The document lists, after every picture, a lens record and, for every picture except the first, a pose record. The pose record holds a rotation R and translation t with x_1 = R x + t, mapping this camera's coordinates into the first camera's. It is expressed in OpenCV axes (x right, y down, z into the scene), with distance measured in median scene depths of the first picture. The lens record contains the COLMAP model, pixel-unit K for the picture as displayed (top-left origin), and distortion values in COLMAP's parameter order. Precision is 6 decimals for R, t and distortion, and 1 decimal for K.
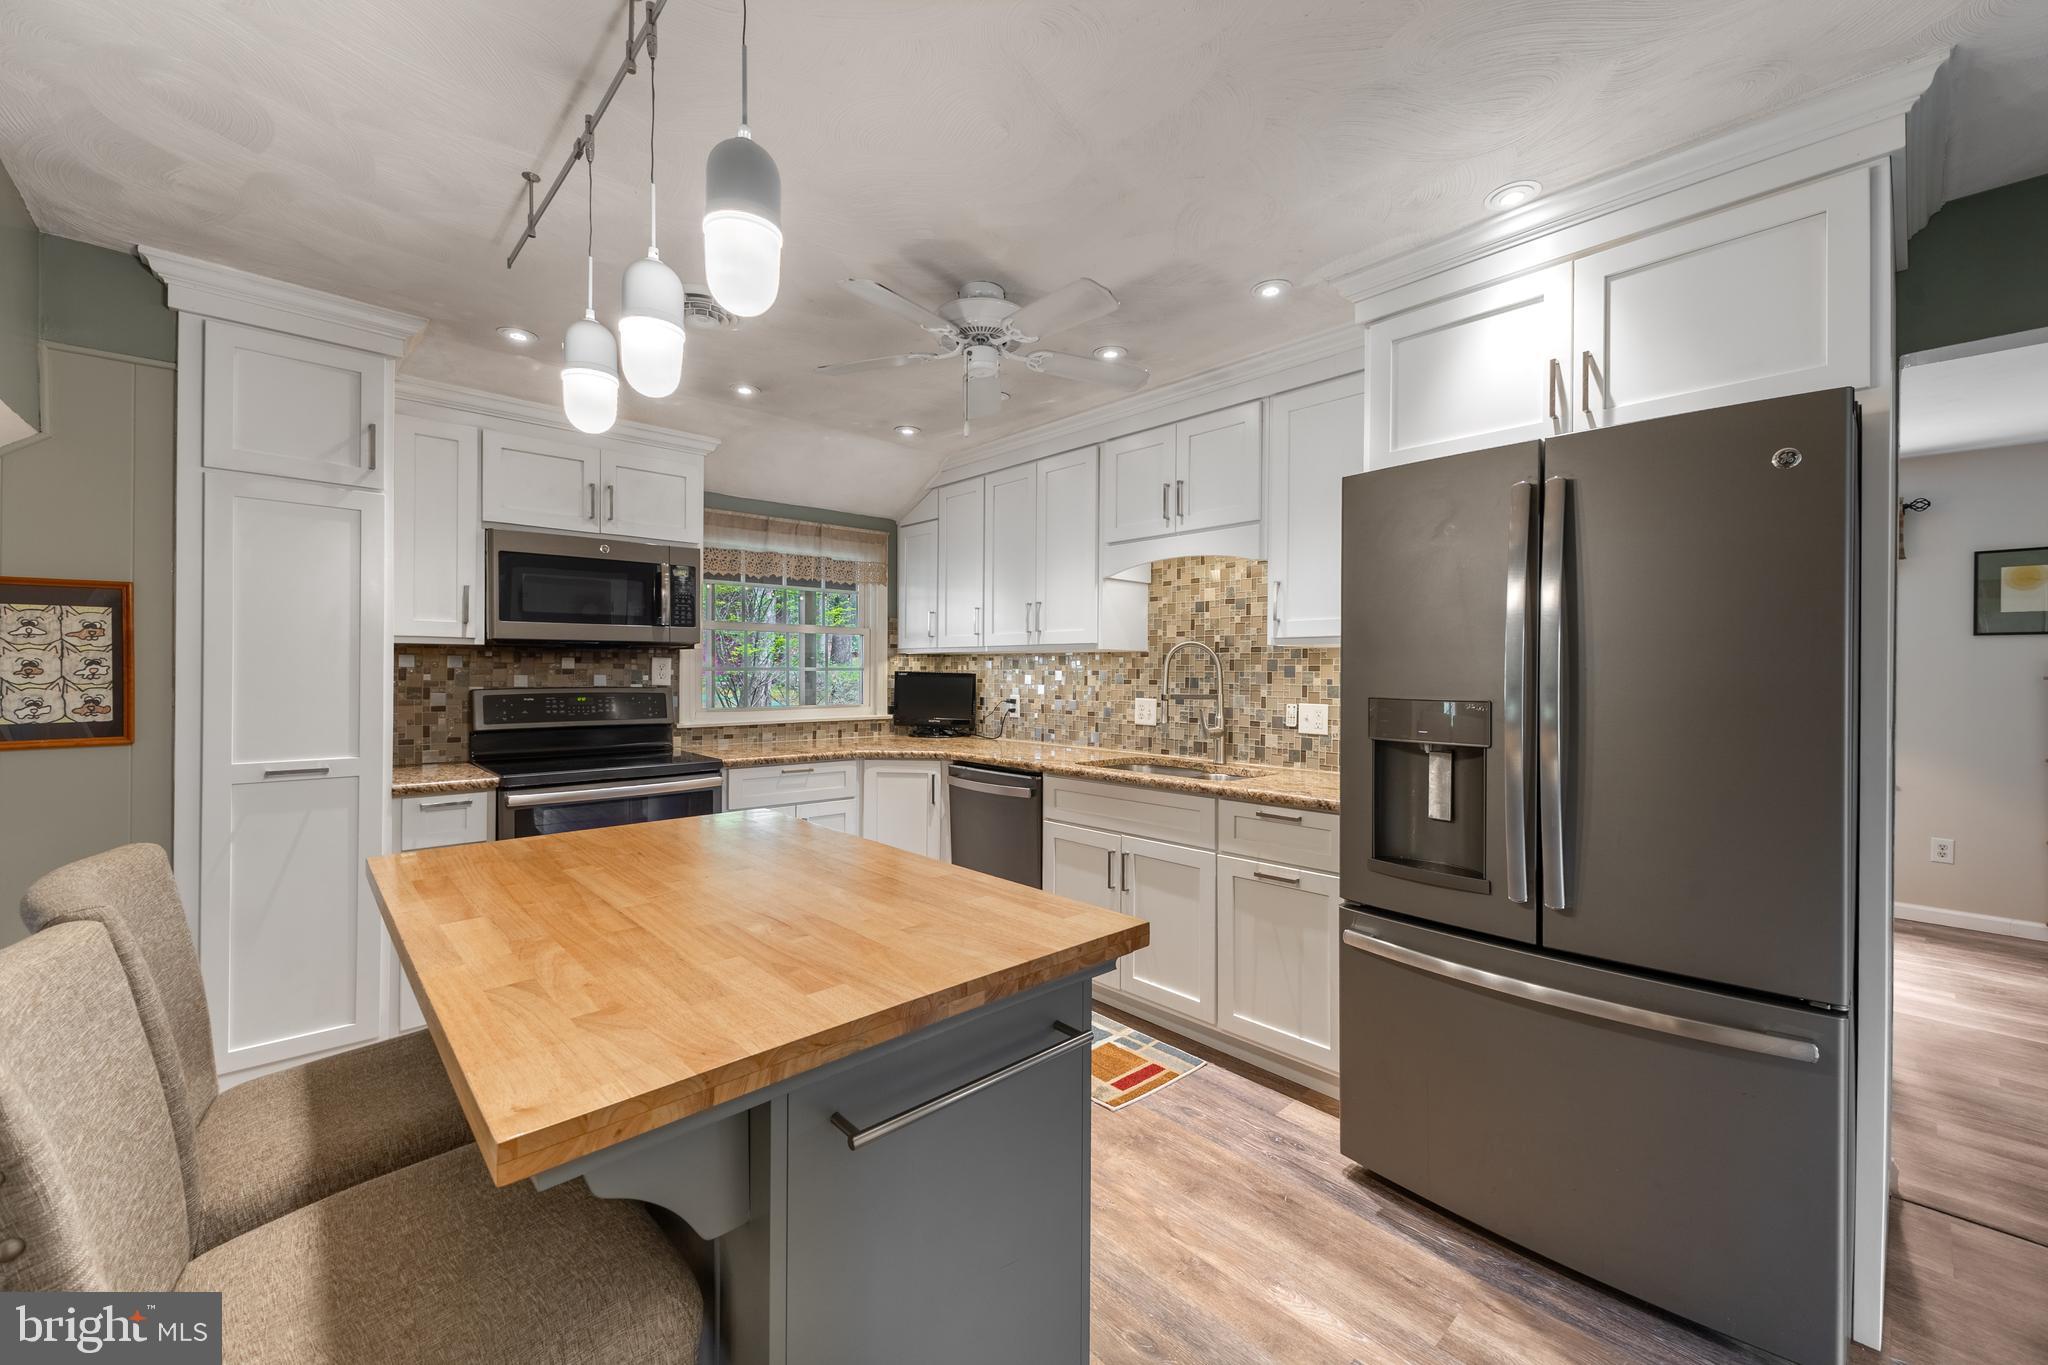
lens RADIAL K [[811.3, 0, 1030.2], [0, 811.3, 659.3], [0, 0, 1]] dist [0.000264, 0.000224]
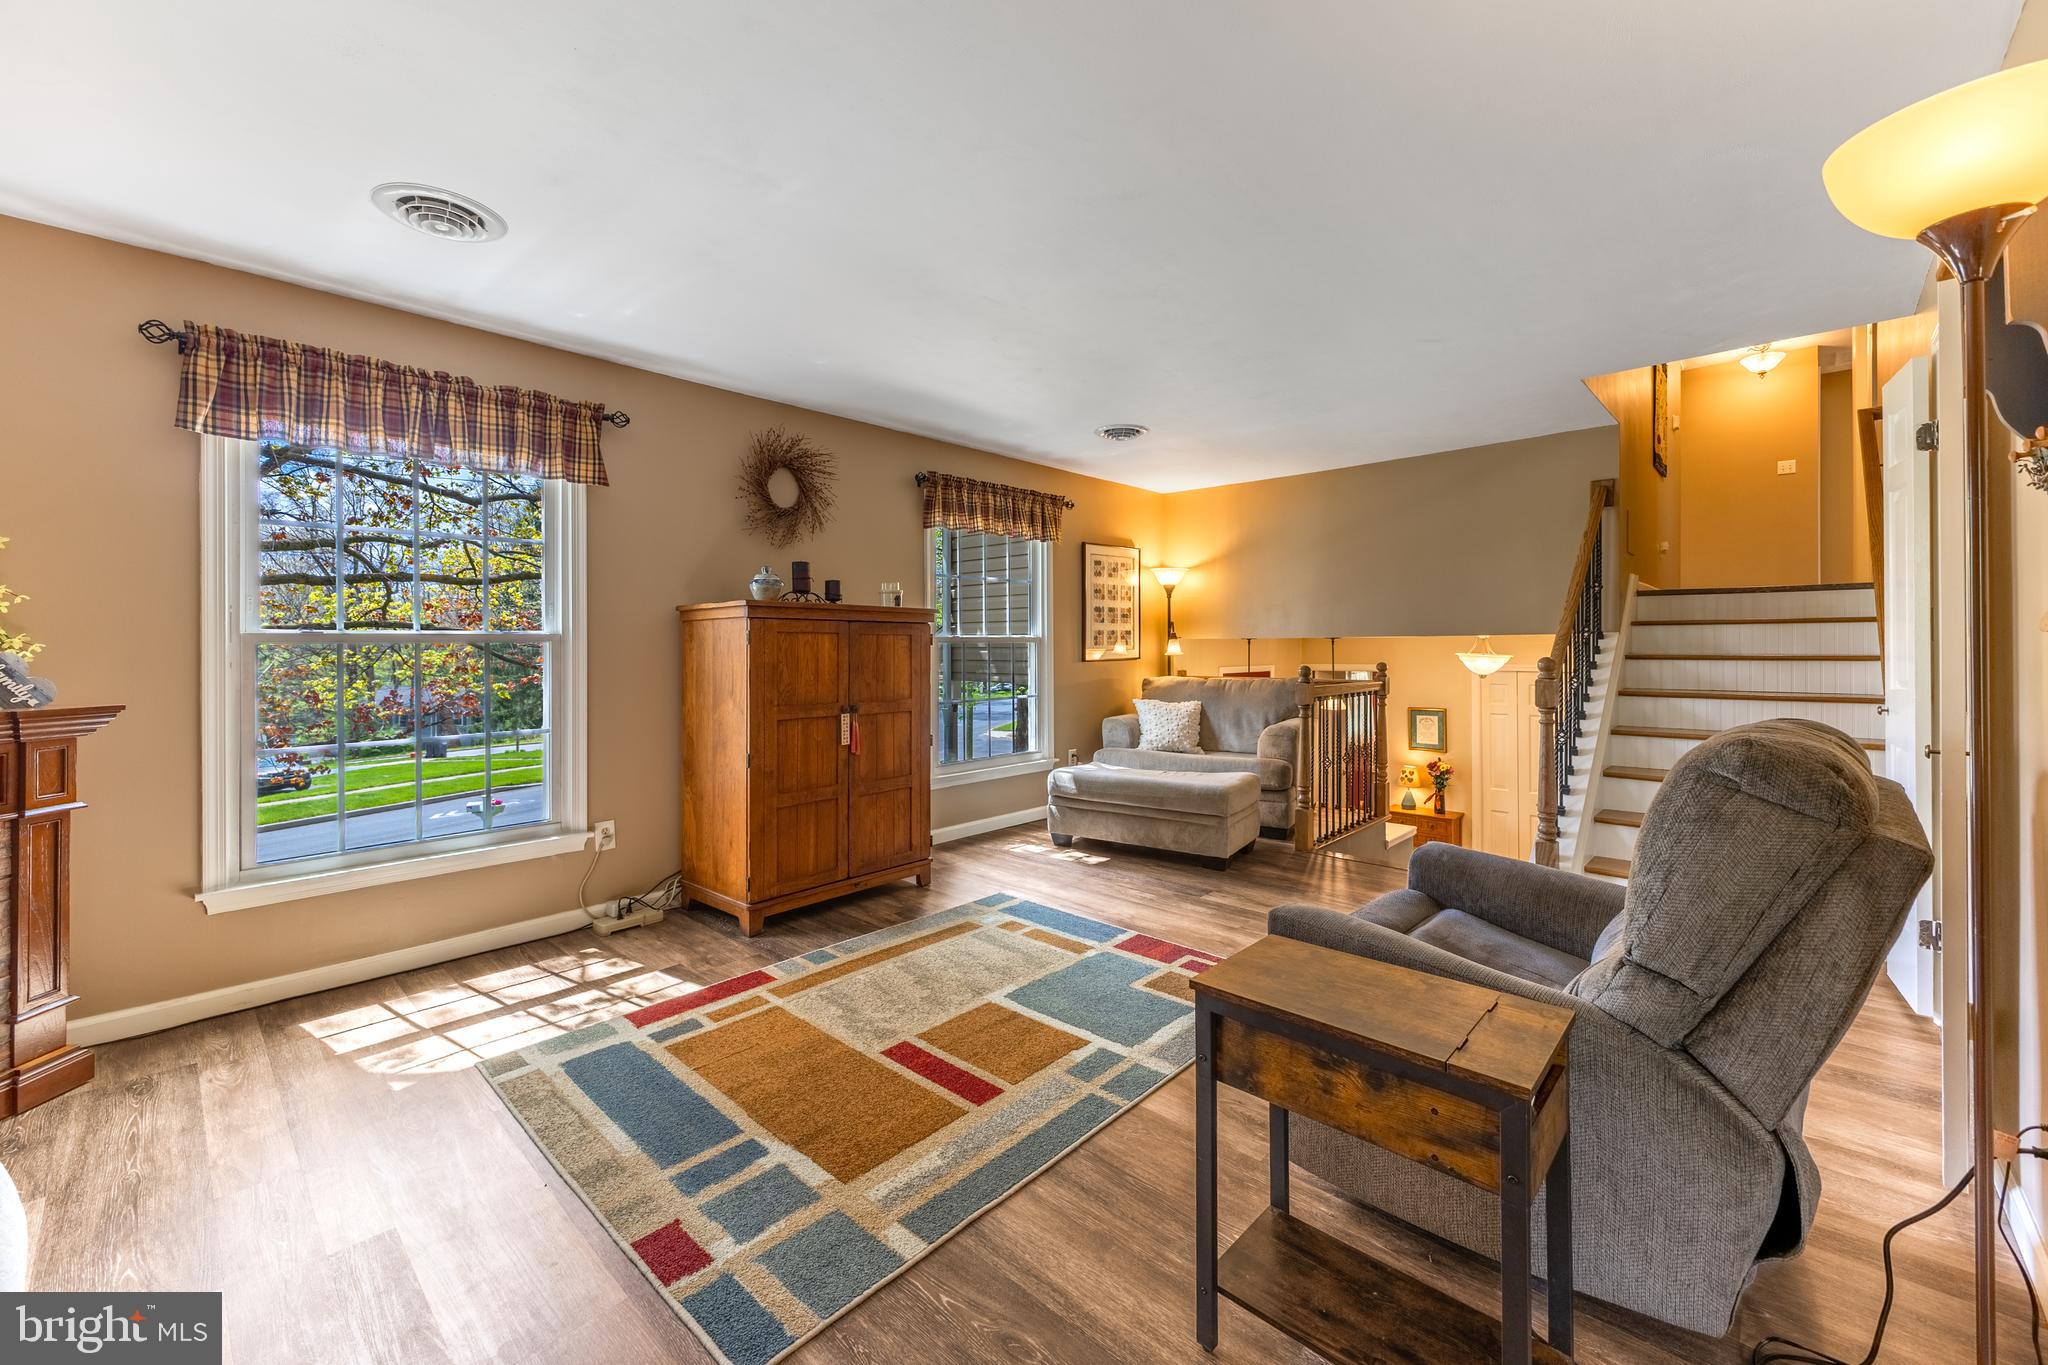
lens RADIAL K [[811.3, 0, 1030.2], [0, 811.3, 659.3], [0, 0, 1]] dist [0.000264, 0.000224]
pose [[0.081874, 0.000084, -0.996643, 0.559053], [0.015071, 0.999886, 0.001322, 0.254441], [0.996529, -0.015129, 0.081864, 0.937377]]
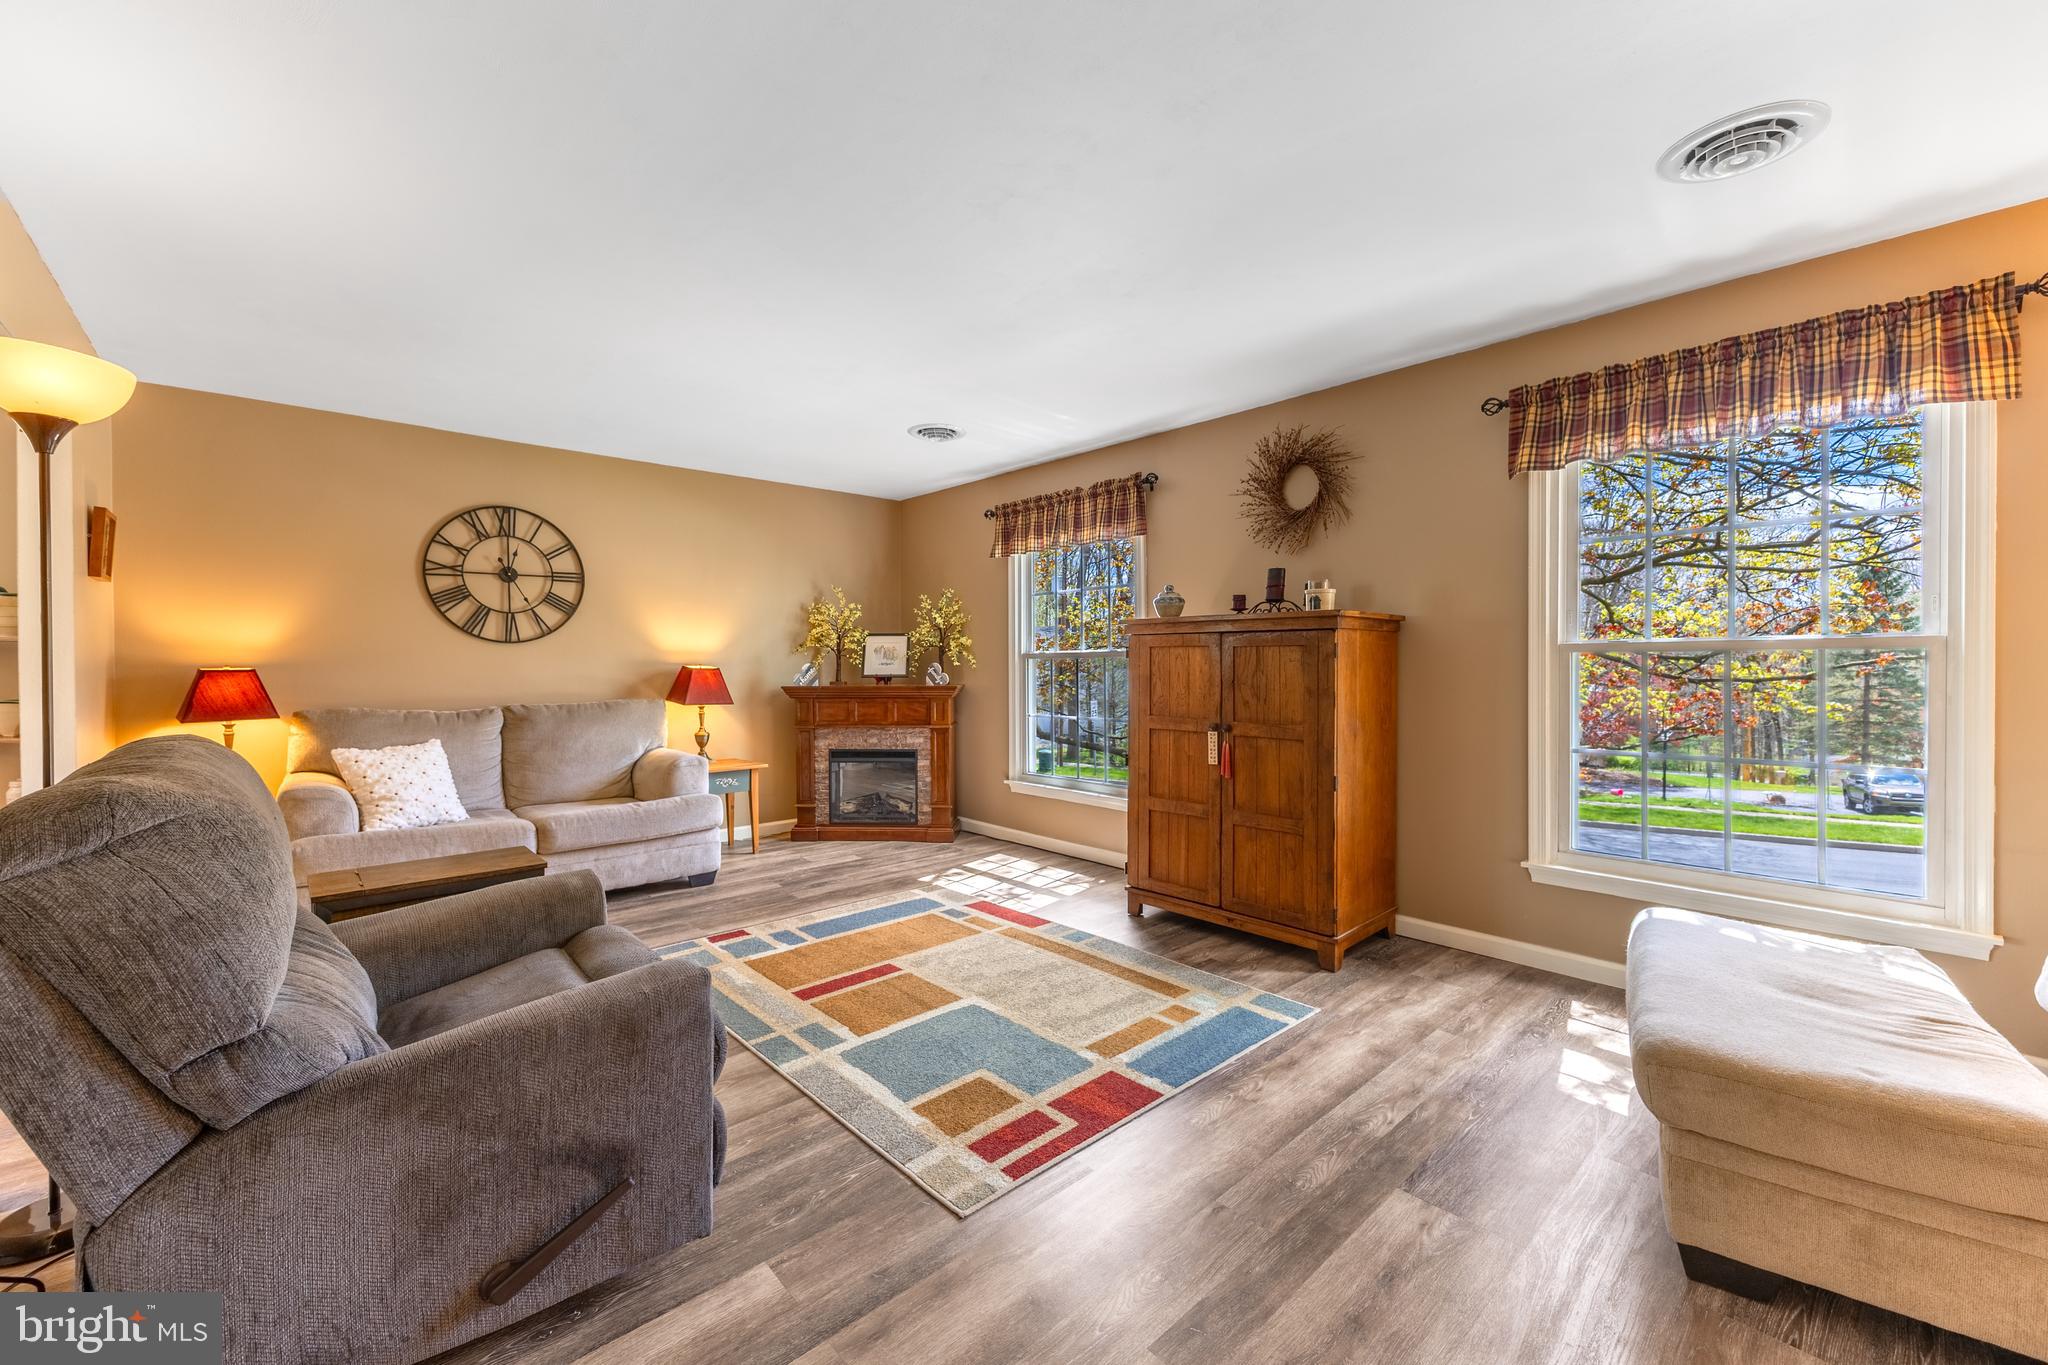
lens RADIAL K [[824.7, 0, 1014.1], [0, 824.7, 660.3], [0, 0, 1]] dist [0.025711, 0.000164]
pose [[-0.999924, 0.000640, 0.012276, -0.005665], [0.000620, 0.999998, -0.001629, 0.242124], [-0.012277, -0.001622, -0.999923, 1.523906]]
